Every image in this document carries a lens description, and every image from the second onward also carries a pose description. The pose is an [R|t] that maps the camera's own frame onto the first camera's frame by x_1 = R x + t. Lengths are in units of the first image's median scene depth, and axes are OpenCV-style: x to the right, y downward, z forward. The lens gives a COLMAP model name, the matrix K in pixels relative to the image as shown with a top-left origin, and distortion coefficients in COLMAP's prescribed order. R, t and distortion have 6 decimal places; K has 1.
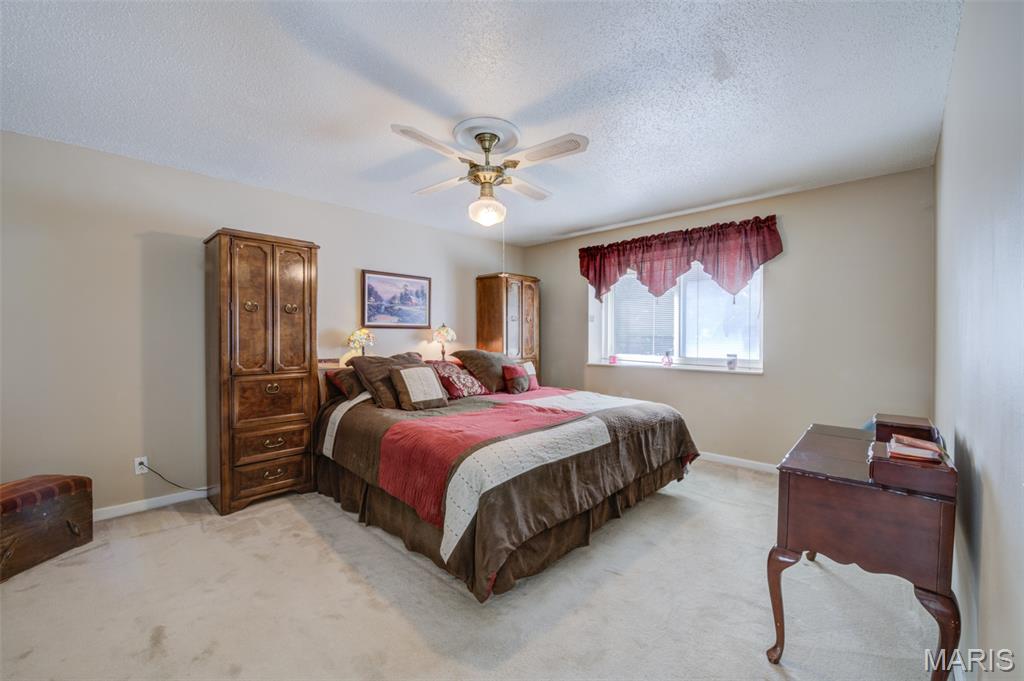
lens RADIAL K [[413.7, 0, 512.0], [0, 413.7, 340.5], [0, 0, 1]] dist [-0.008068, -0.000420]
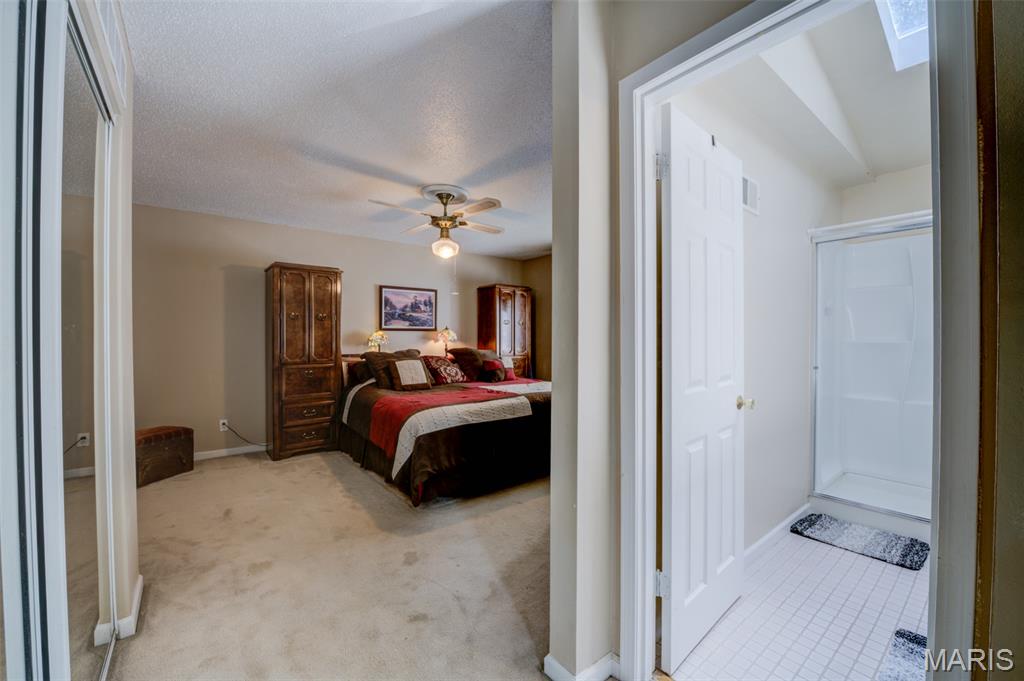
lens RADIAL K [[412.6, 0, 512.0], [0, 412.6, 340.5], [0, 0, 1]] dist [-0.001934, -0.000106]
pose [[0.990697, 0.001808, -0.136075, 0.296374], [-0.001930, 0.999998, -0.000766, 0.001749], [0.136073, 0.001022, 0.990698, -0.297592]]
